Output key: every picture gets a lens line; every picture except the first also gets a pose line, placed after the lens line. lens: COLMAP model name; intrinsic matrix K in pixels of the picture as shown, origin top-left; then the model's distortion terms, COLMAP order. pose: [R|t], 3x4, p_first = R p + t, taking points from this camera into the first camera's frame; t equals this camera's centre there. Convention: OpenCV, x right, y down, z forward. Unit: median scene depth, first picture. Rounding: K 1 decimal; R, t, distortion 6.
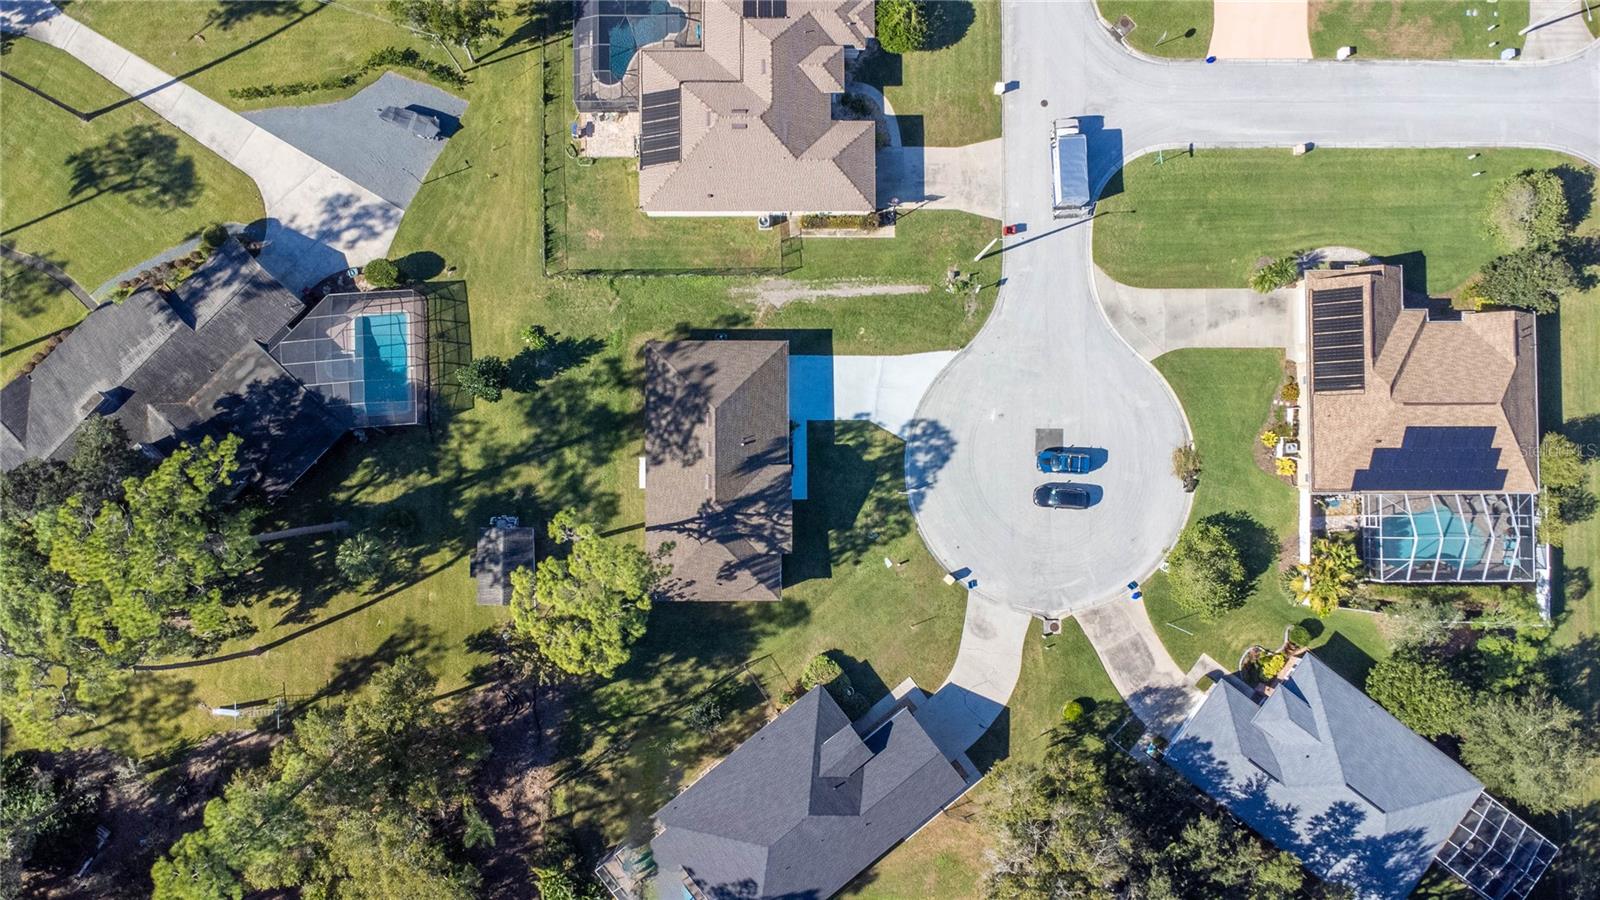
lens RADIAL K [[1170.0, 0, 796.4], [0, 1170.0, 456.8], [0, 0, 1]] dist [0.014514, -0.010422]
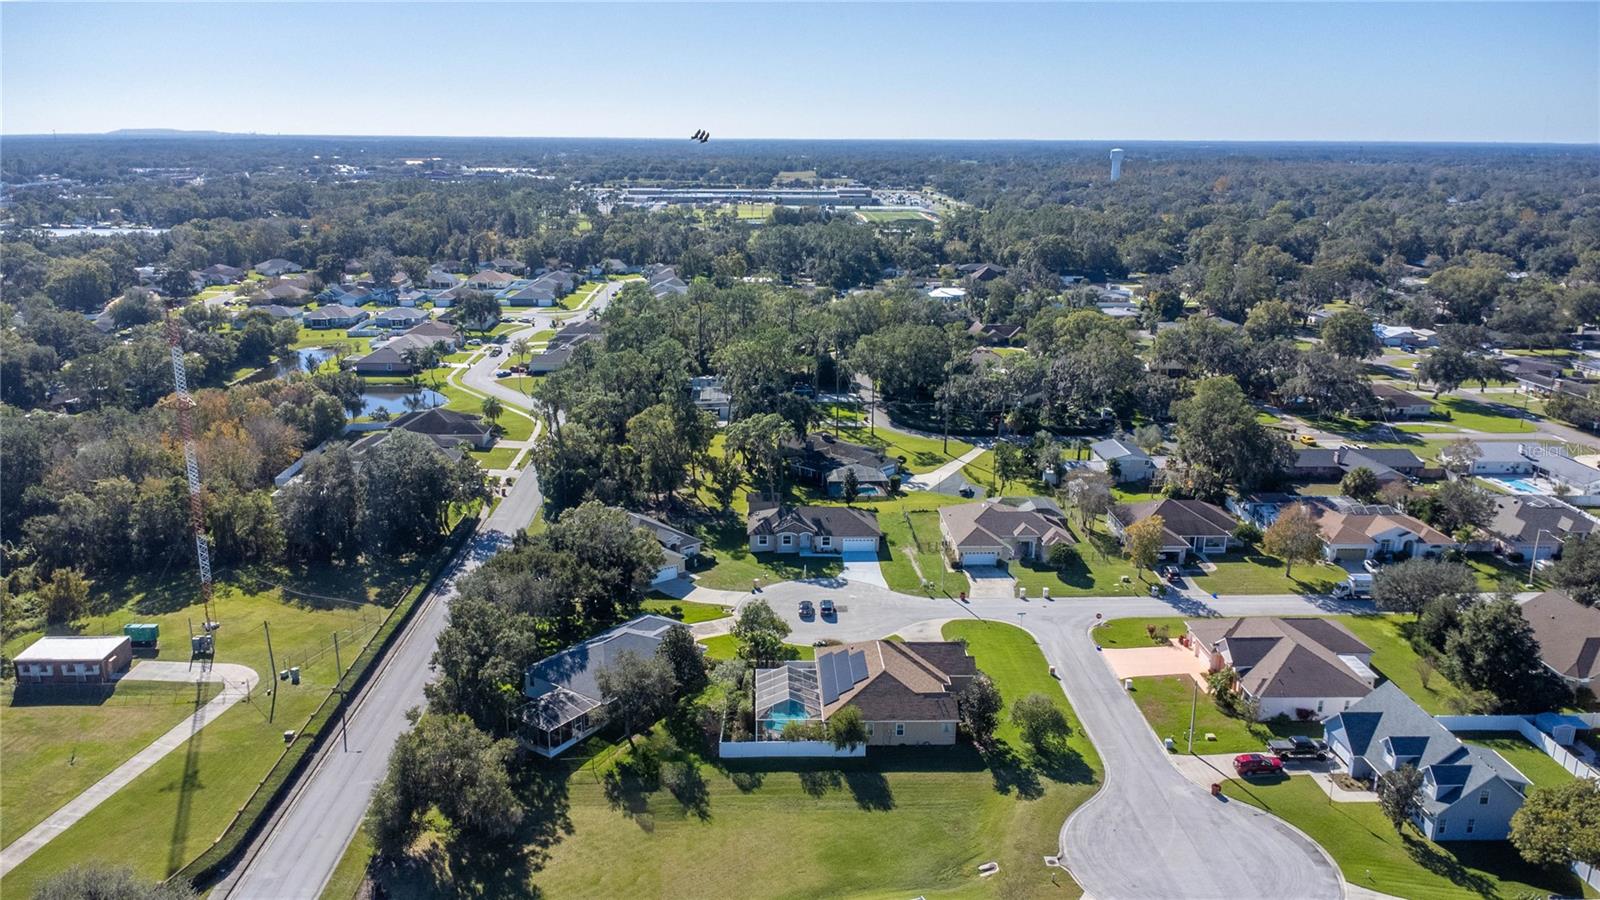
lens RADIAL K [[1170.0, 0, 808.3], [0, 1170.0, 451.1], [0, 0, 1]] dist [0.014514, -0.010422]
pose [[0.039496, 0.243439, -0.969112, 1.769467], [-0.998811, 0.037364, -0.031321, 0.075710], [0.028585, 0.969196, 0.244625, 0.379868]]
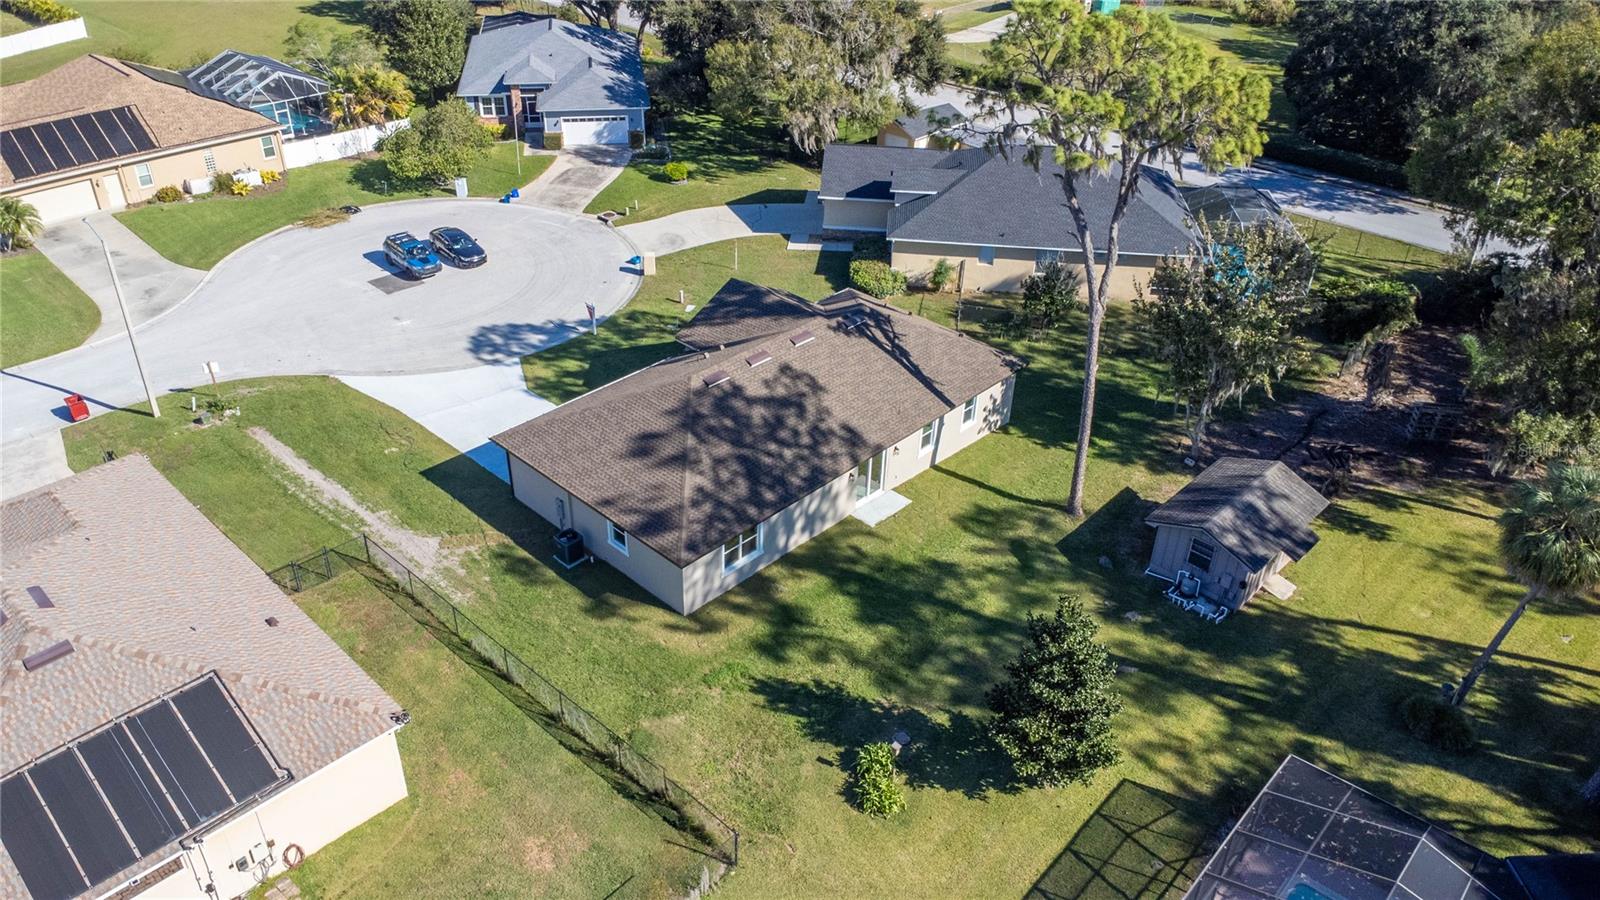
lens RADIAL K [[1170.0, 0, 789.9], [0, 1170.0, 443.9], [0, 0, 1]] dist [0.014514, -0.010422]
pose [[-0.716554, -0.393475, 0.575958, -0.370626], [0.695190, -0.335240, 0.635866, -0.314936], [-0.057113, 0.856032, 0.513758, 0.724209]]
